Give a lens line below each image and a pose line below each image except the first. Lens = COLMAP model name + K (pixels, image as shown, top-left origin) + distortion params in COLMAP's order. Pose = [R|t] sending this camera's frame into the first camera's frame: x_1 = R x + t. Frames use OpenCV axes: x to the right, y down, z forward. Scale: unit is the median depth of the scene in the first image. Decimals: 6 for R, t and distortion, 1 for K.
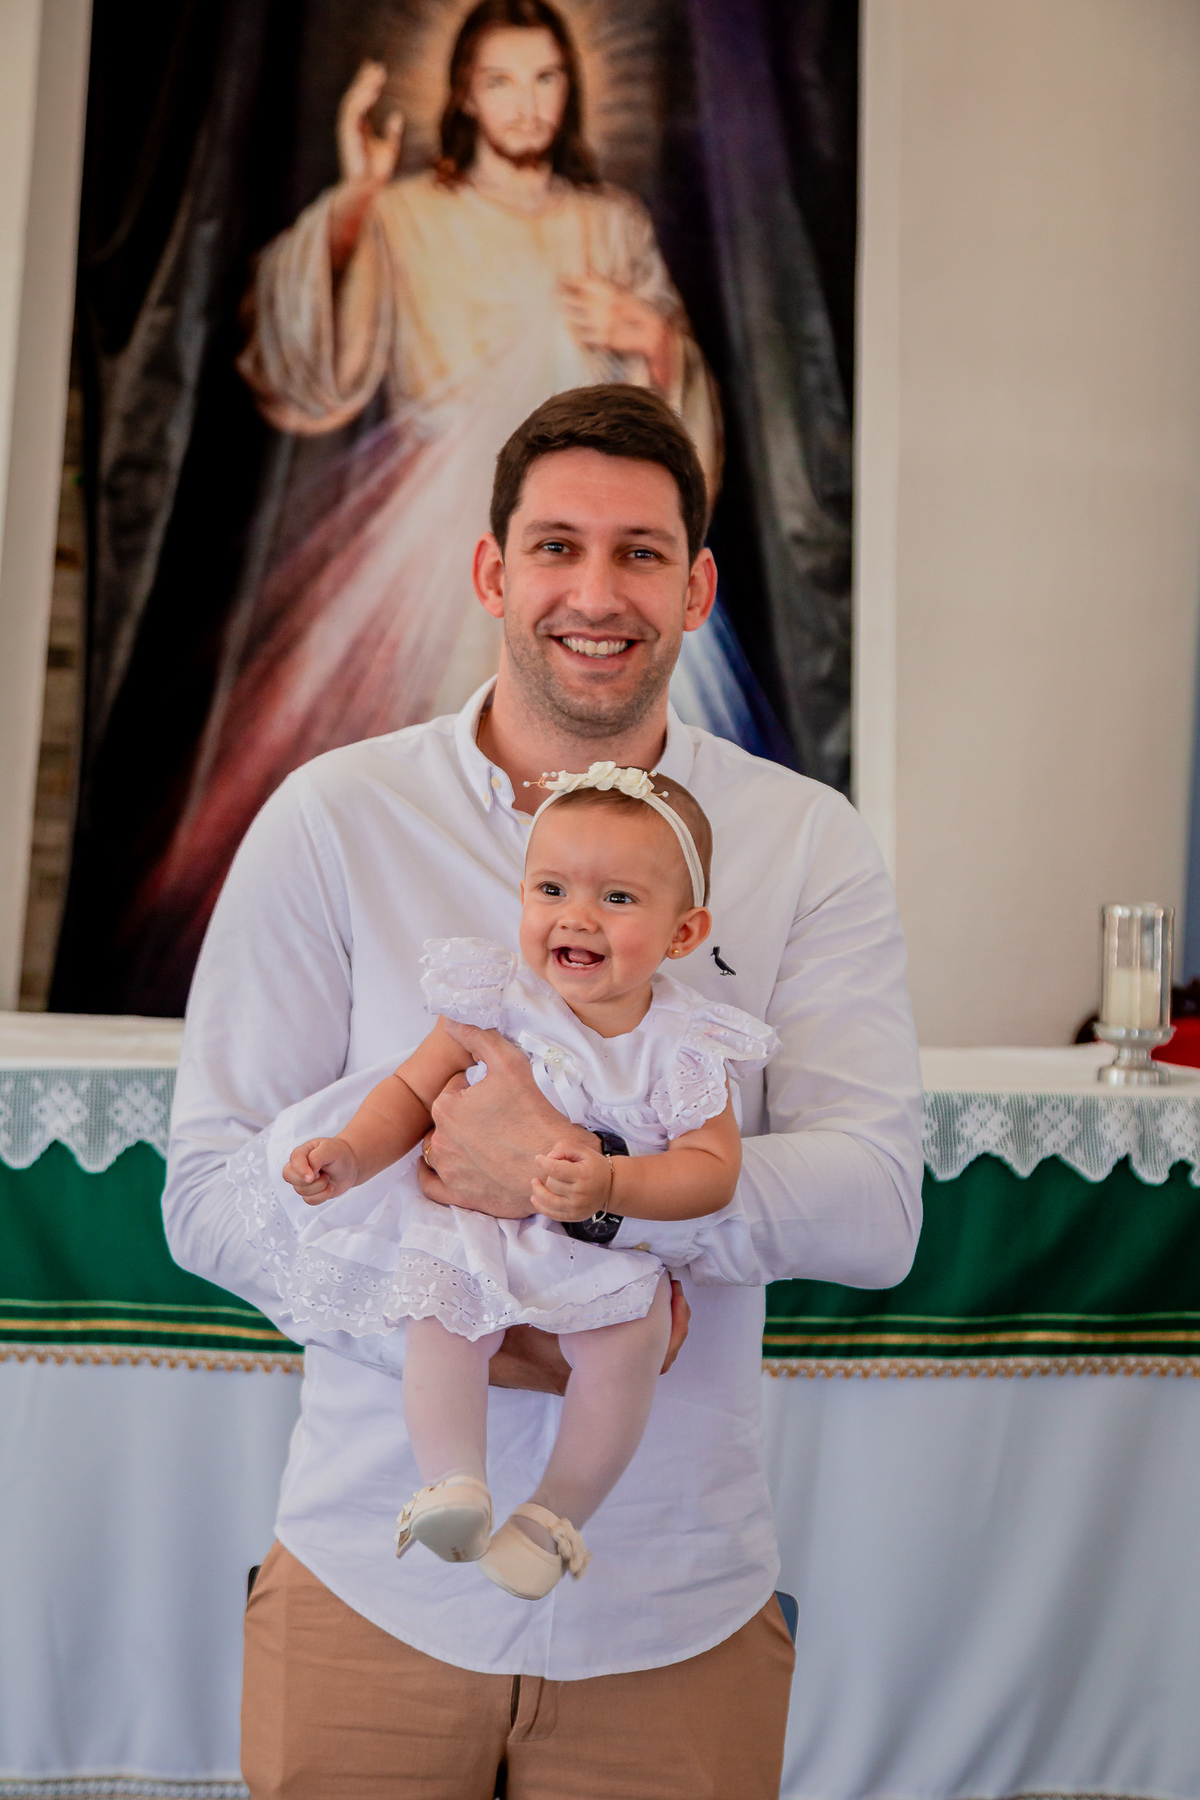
lens RADIAL K [[2940.1, 0, 604.0], [0, 2940.1, 917.4], [0, 0, 1]] dist [0.229219, 0.006028]
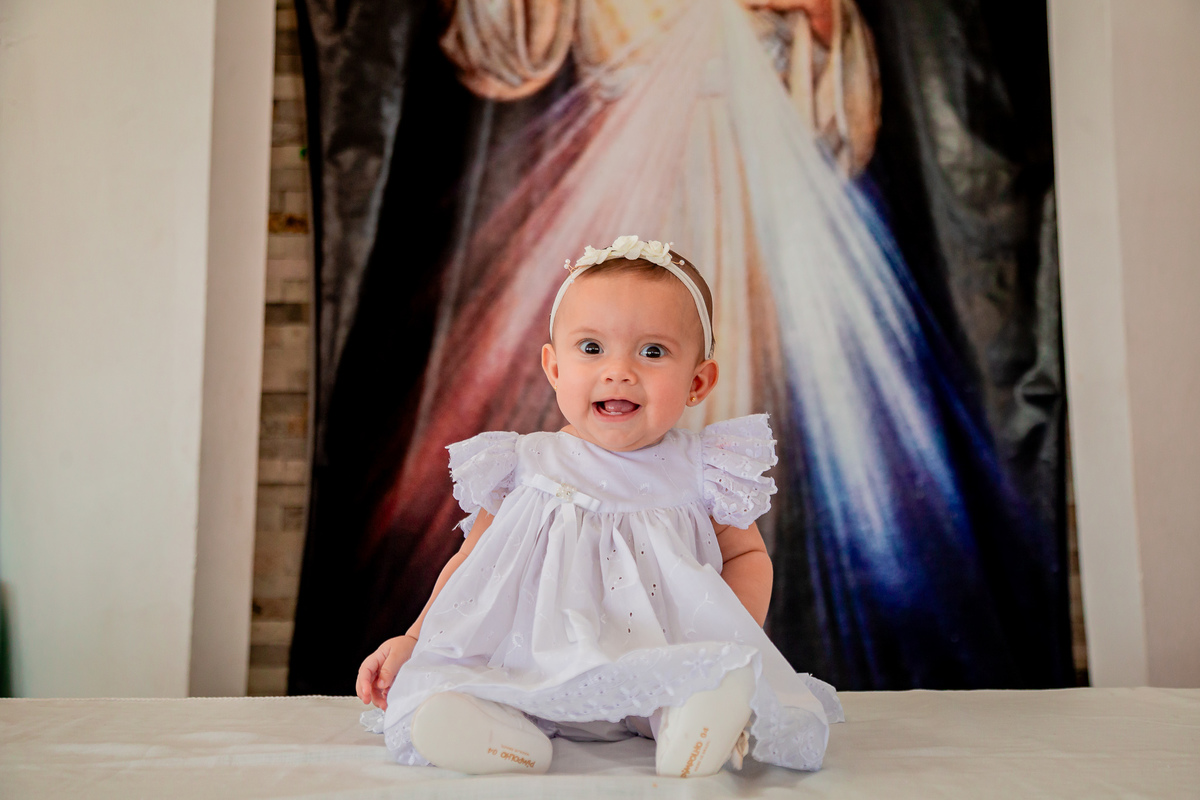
lens RADIAL K [[1770.2, 0, 601.4], [0, 1770.2, 386.2], [0, 0, 1]] dist [0.229813, 0.010681]
pose [[0.998123, -0.056009, -0.024784, -0.053682], [0.053969, 0.995610, -0.076471, -0.002563], [0.028959, 0.074990, 0.996764, 0.339840]]
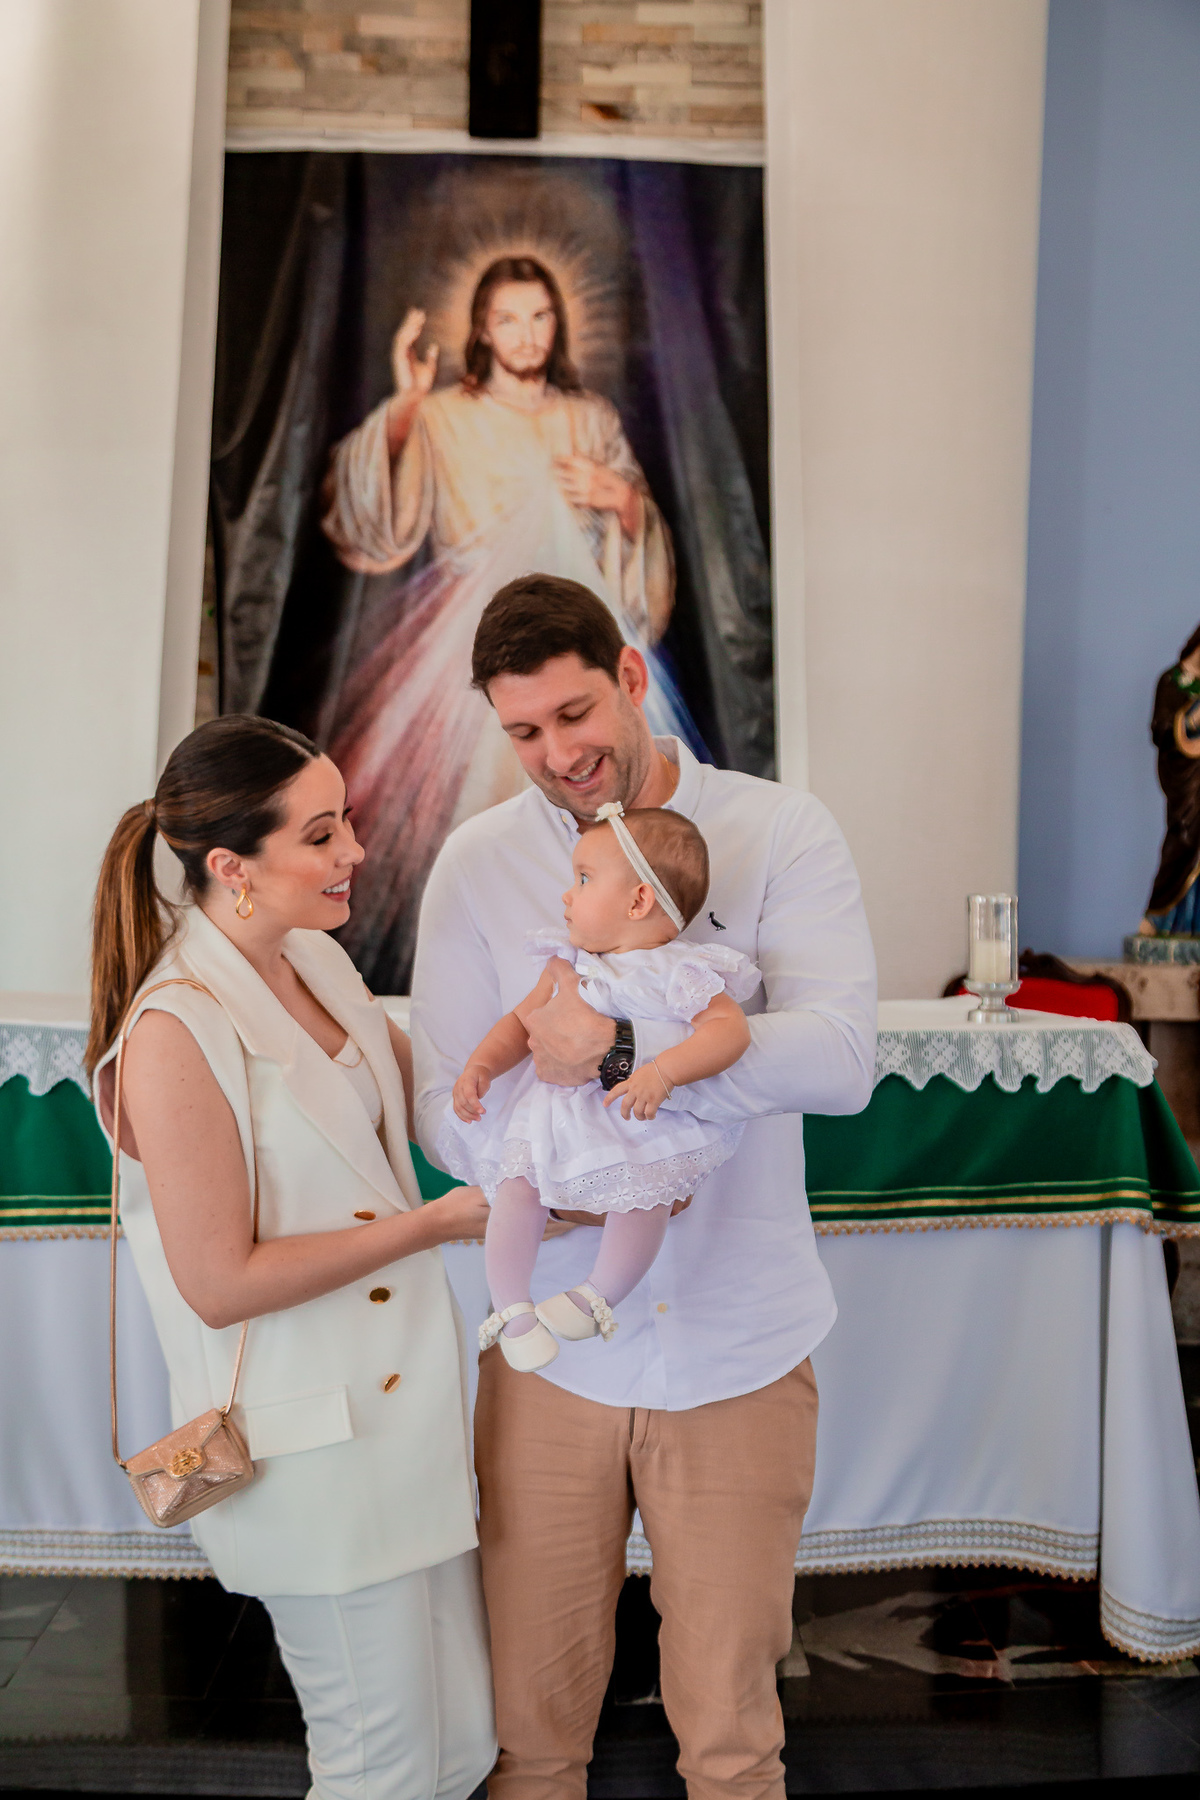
lens RADIAL K [[2190.8, 0, 601.6], [0, 2190.8, 899.8], [0, 0, 1]] dist [0.100738, 0.044762]
pose [[0.999541, -0.027151, 0.013467, -0.012131], [0.027283, 0.999581, -0.009651, 0.001909], [-0.013200, 0.010014, 0.999863, -0.025674]]
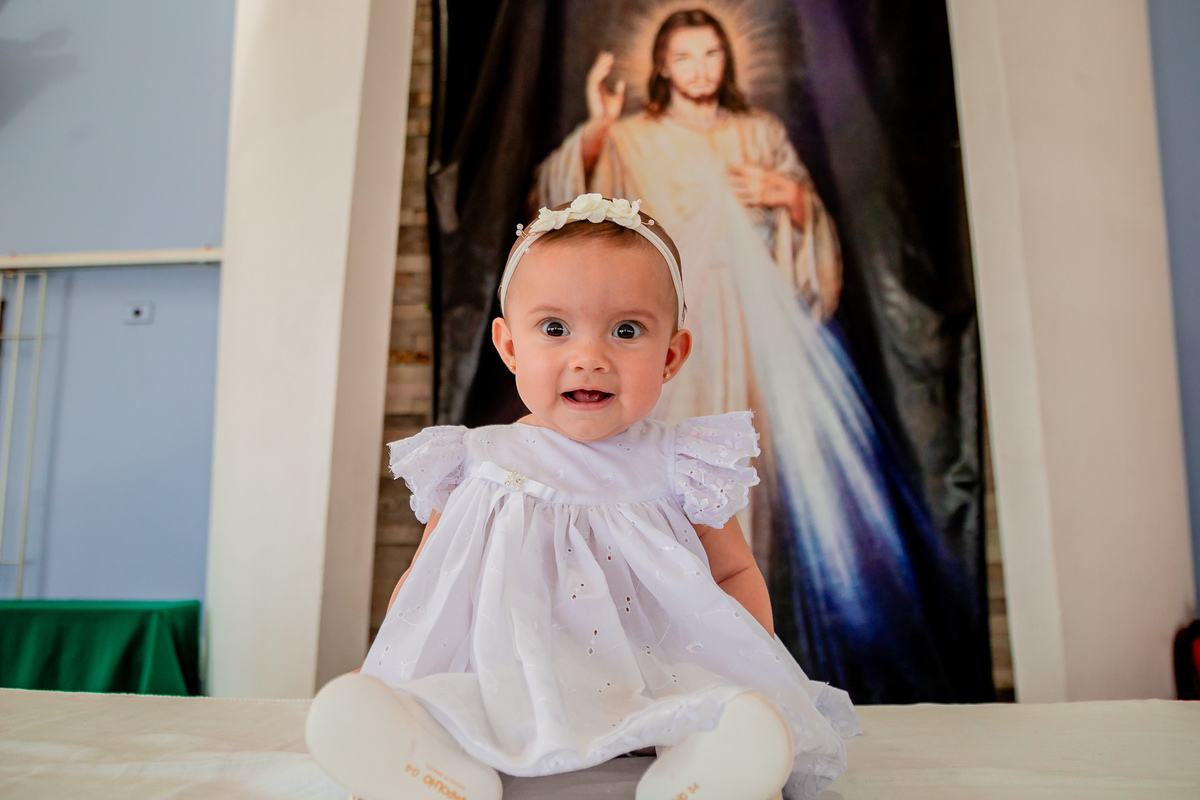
lens RADIAL K [[1036.6, 0, 599.0], [0, 1036.6, 407.2], [0, 0, 1]] dist [-0.067024, 0.100053]
pose [[0.994609, -0.057819, -0.086081, -0.043332], [0.041257, 0.982237, -0.183053, 0.008667], [0.095136, 0.178515, 0.979327, 0.479922]]
